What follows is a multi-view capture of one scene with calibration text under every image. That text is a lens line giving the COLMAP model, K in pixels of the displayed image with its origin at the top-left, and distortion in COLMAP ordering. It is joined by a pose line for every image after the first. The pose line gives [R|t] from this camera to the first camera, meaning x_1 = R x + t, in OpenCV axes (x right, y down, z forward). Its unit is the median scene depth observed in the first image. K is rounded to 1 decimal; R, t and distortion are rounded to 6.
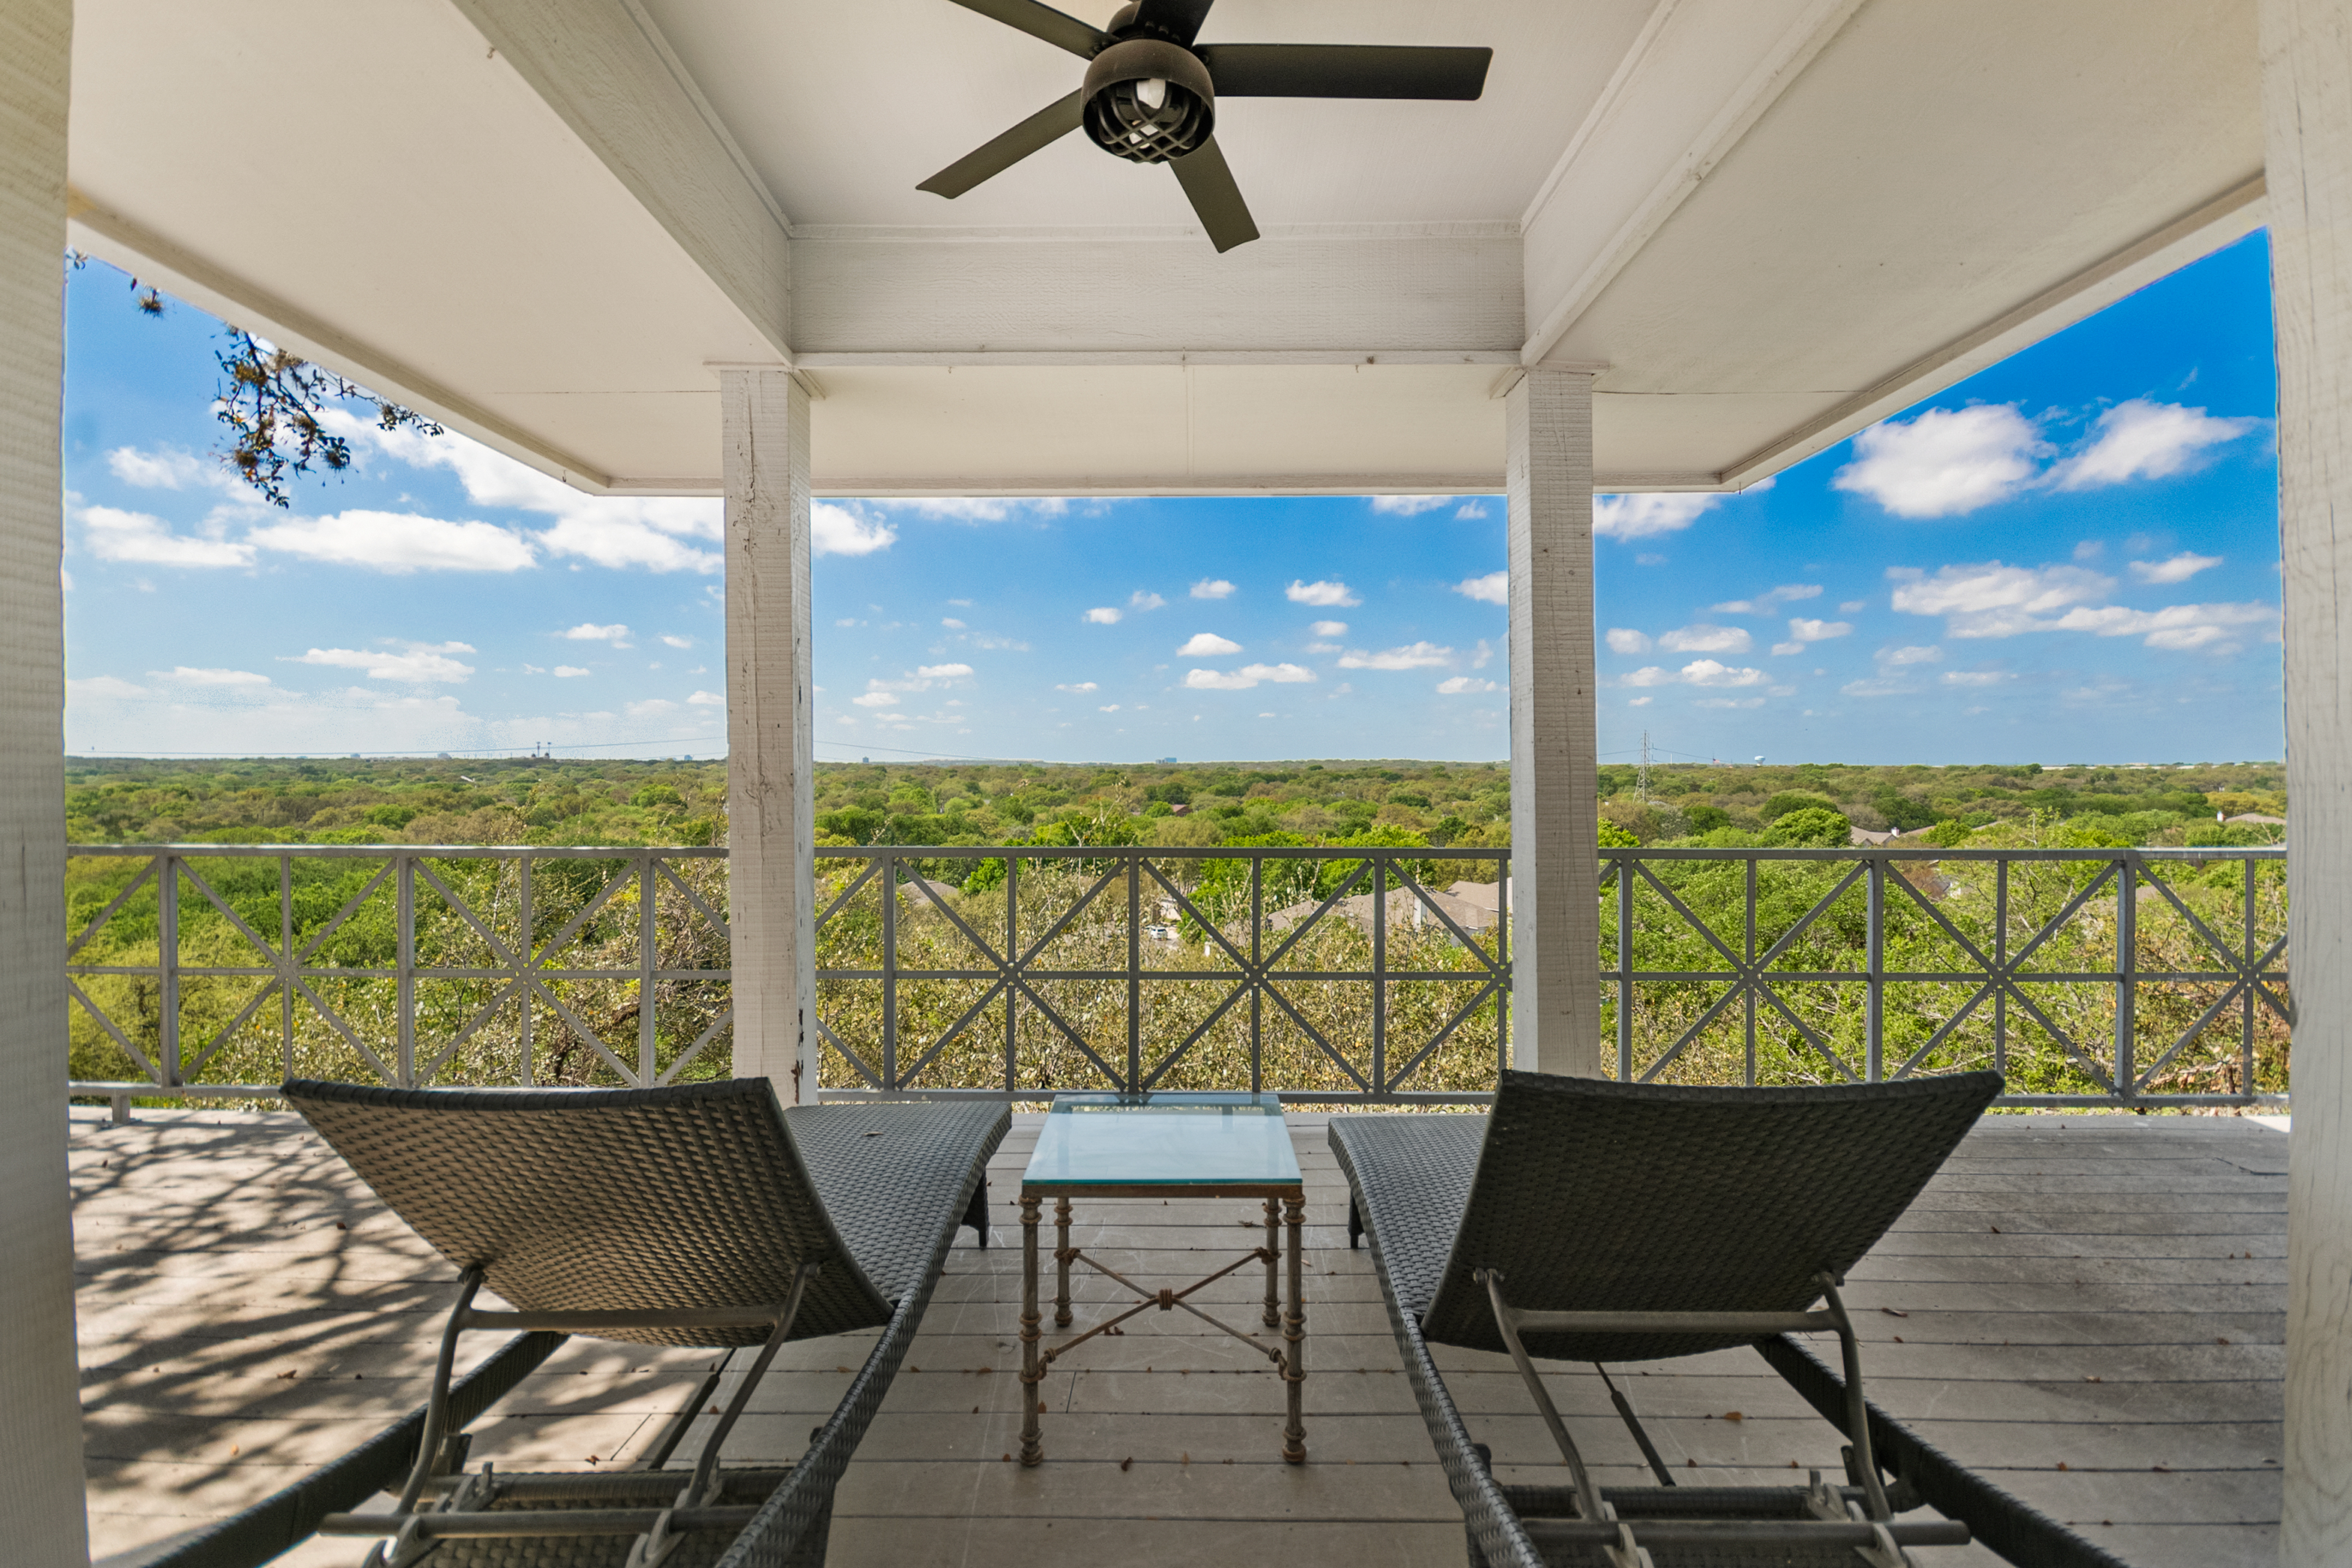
lens RADIAL K [[1044.3, 0, 1236.4], [0, 1044.3, 787.9], [0, 0, 1]] dist [0.008060, -0.007953]
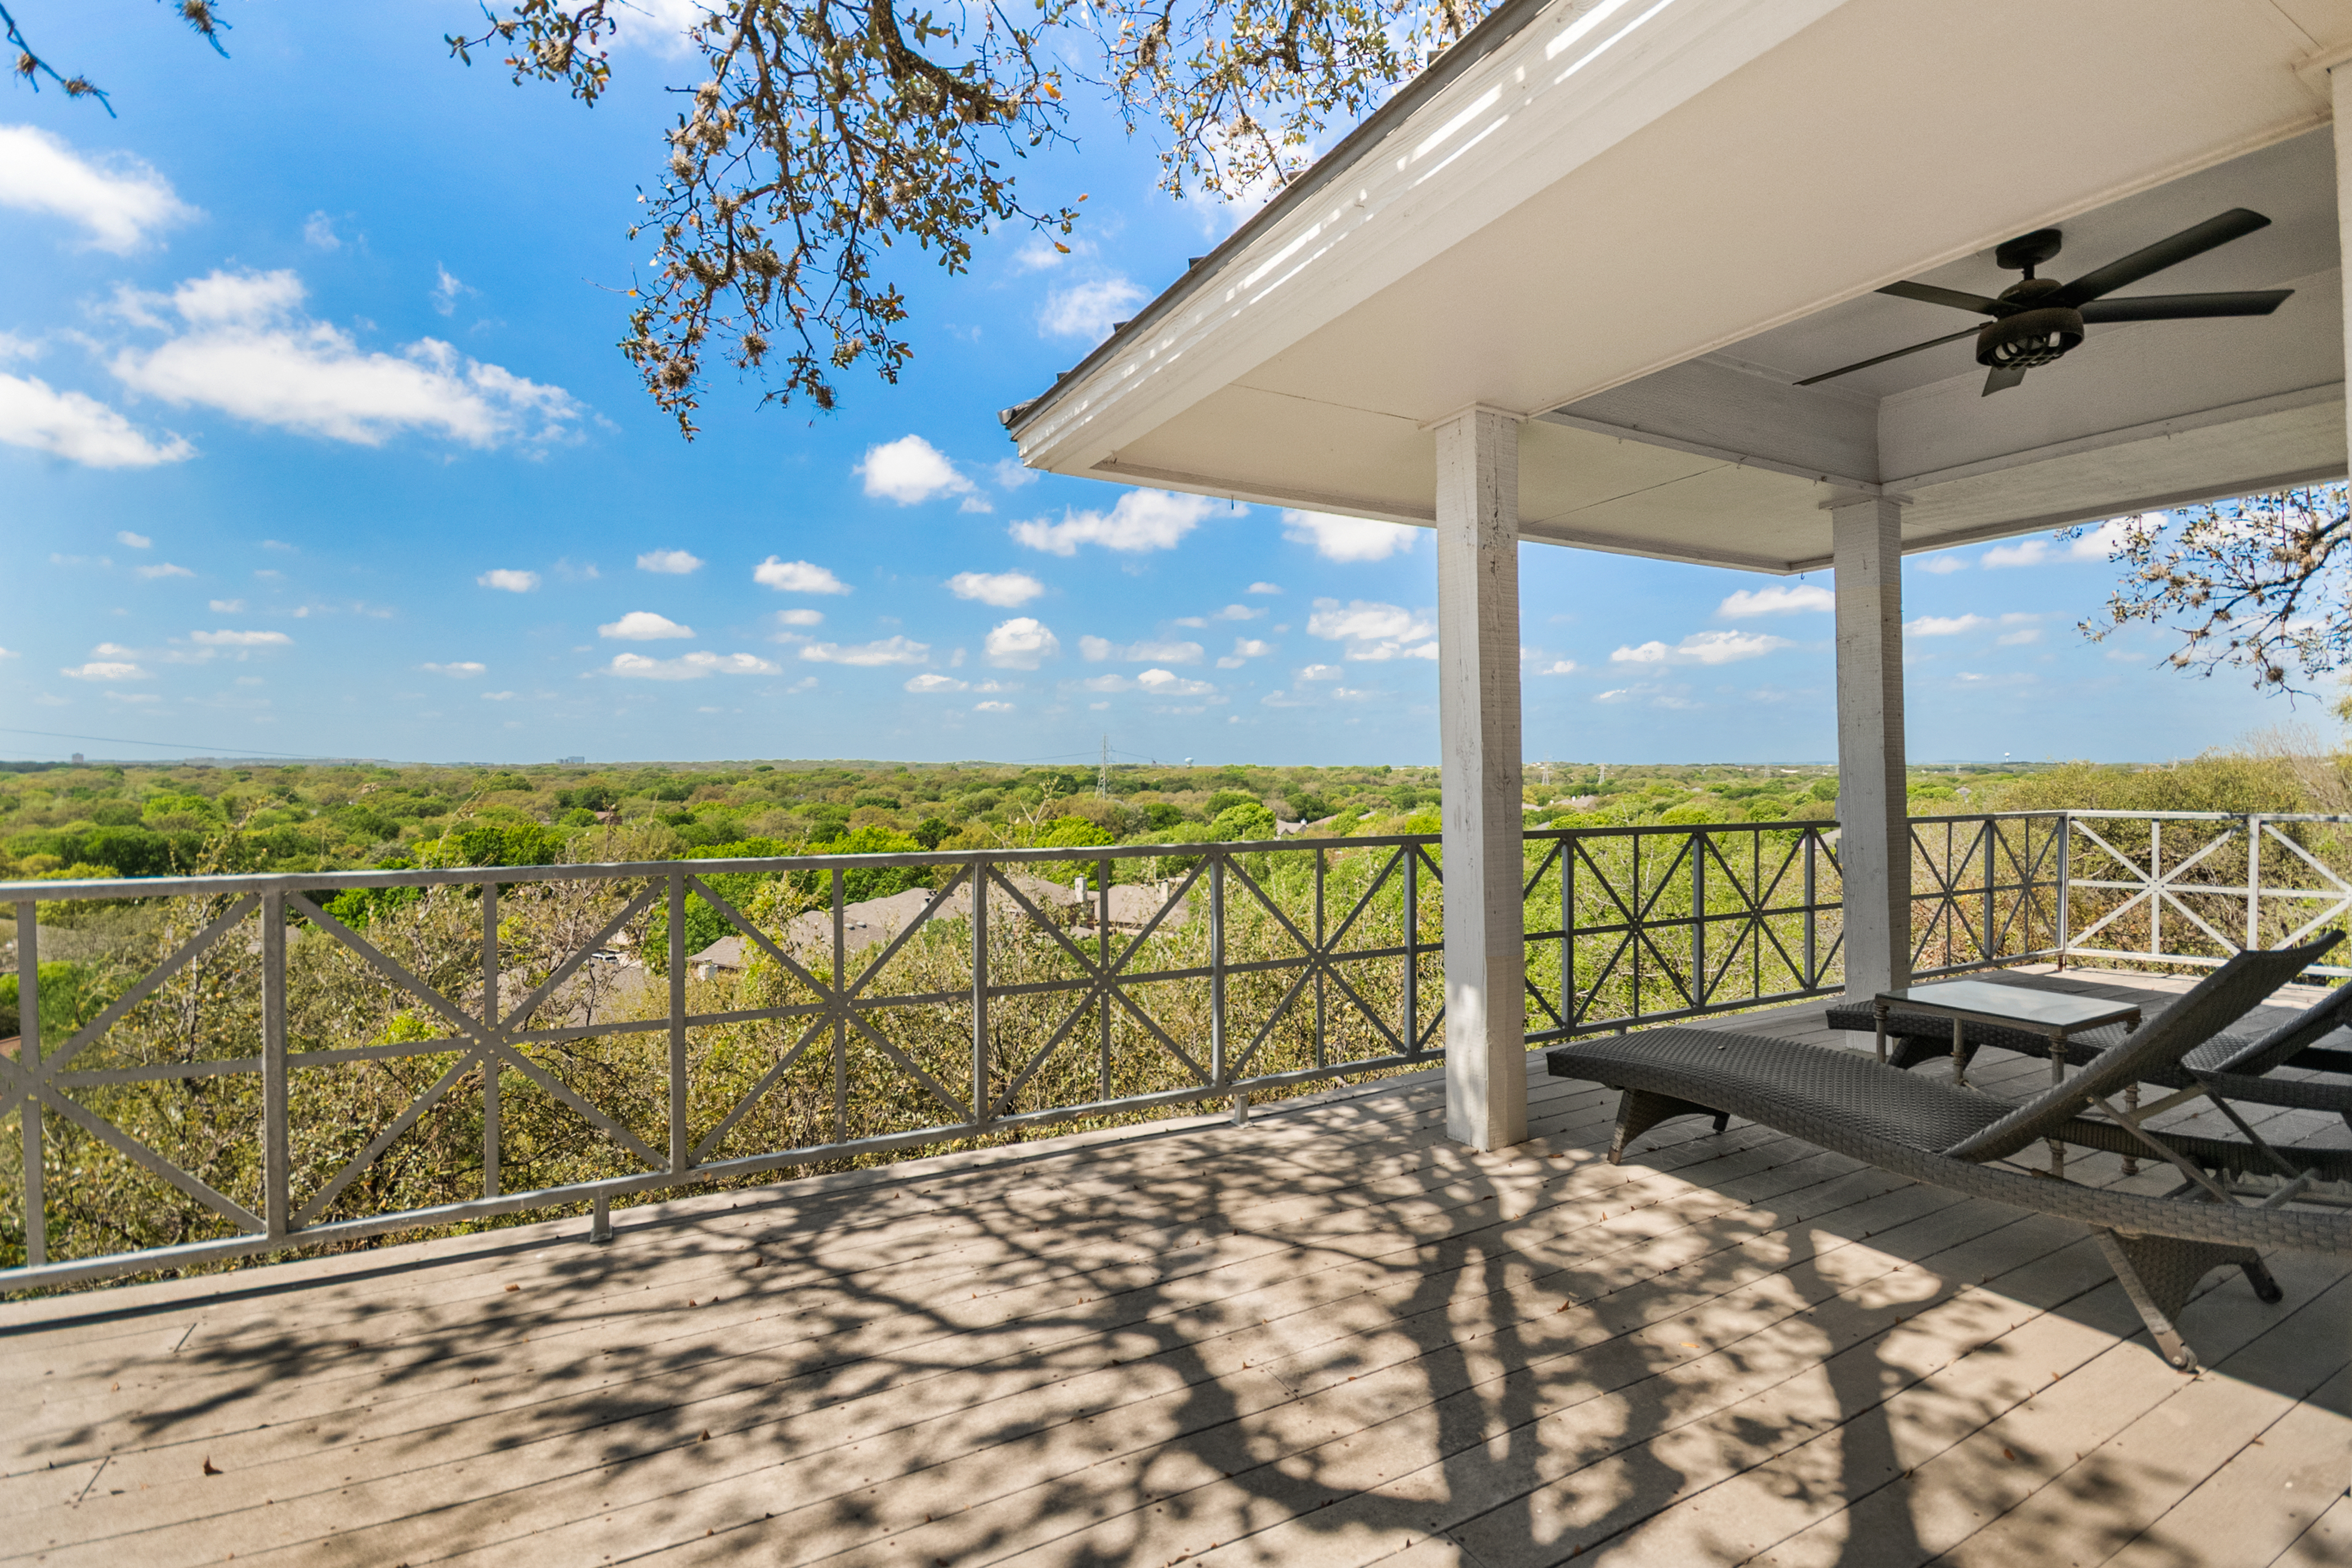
lens RADIAL K [[1044.3, 0, 1243.8], [0, 1044.3, 782.0], [0, 0, 1]] dist [0.008060, -0.007953]
pose [[0.873824, -0.005996, 0.486205, -0.020003], [0.009072, 0.999951, -0.003973, 0.000077], [-0.486157, 0.007883, 0.873836, 0.002189]]
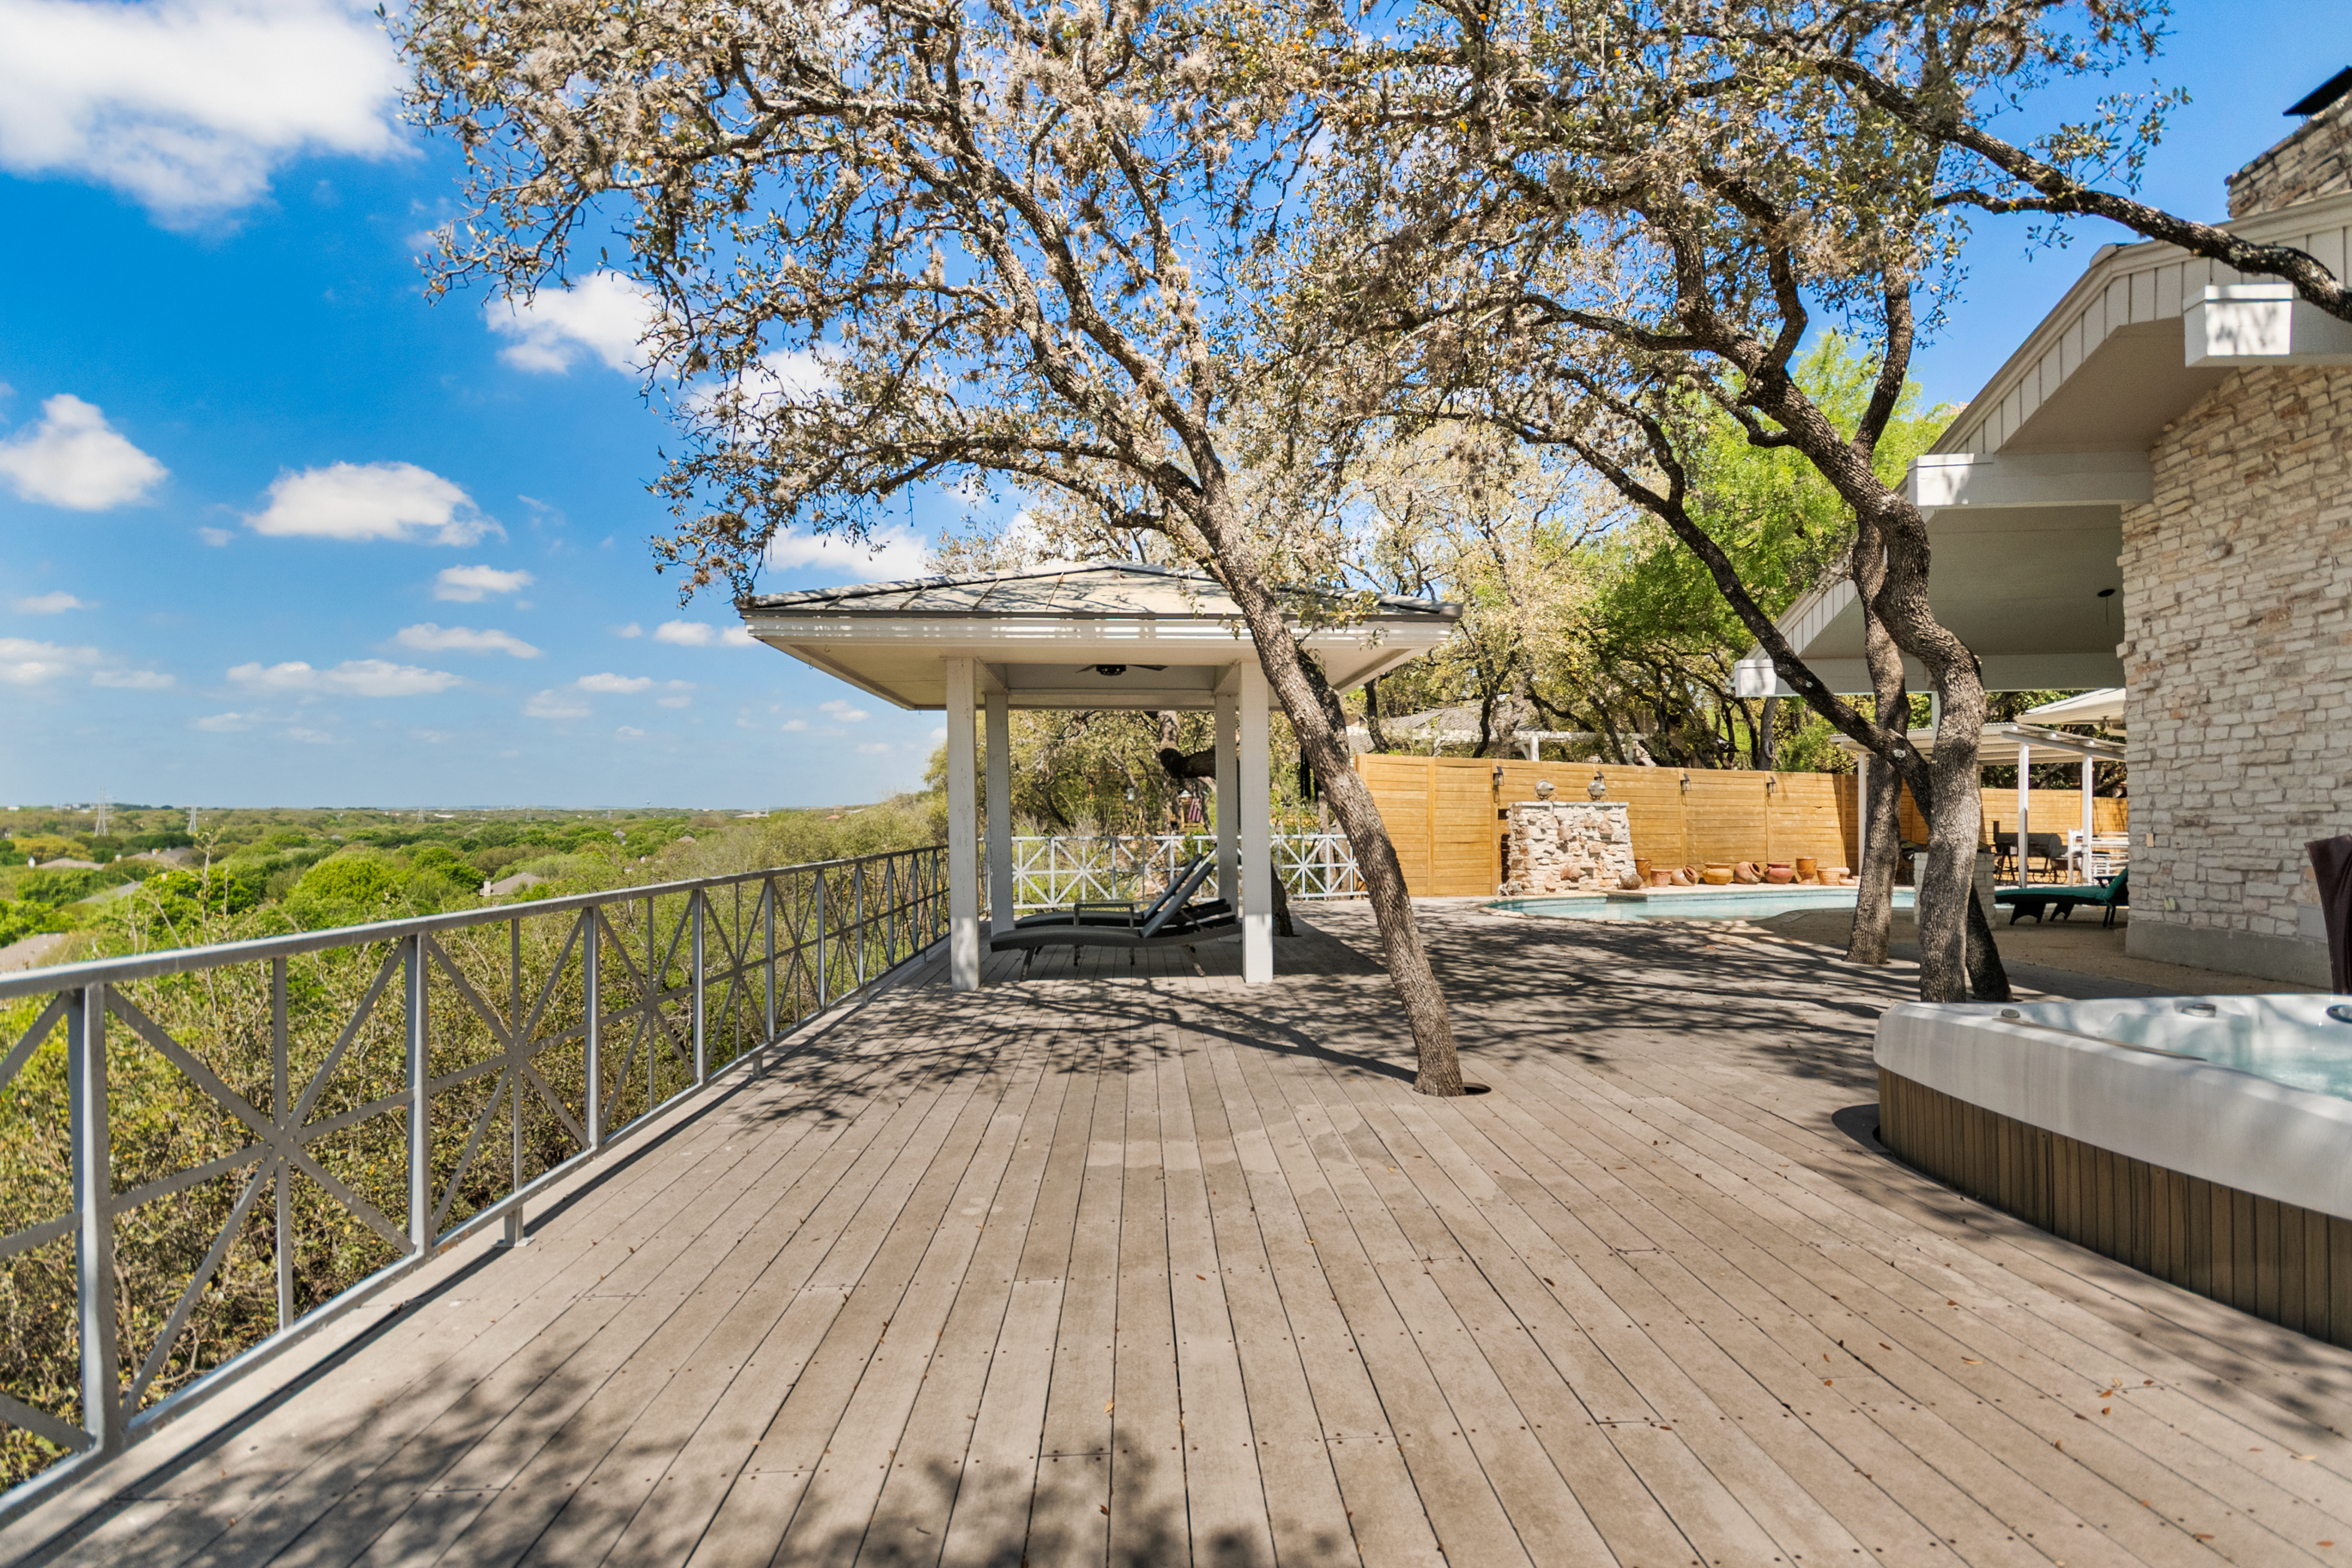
lens RADIAL K [[1044.3, 0, 1180.8], [0, 1044.3, 798.6], [0, 0, 1]] dist [0.008060, -0.007953]
pose [[-0.056078, 0.014981, 0.998314, -0.130505], [0.017172, 0.999754, -0.014038, -0.000833], [-0.998279, 0.016355, -0.056321, 0.034407]]
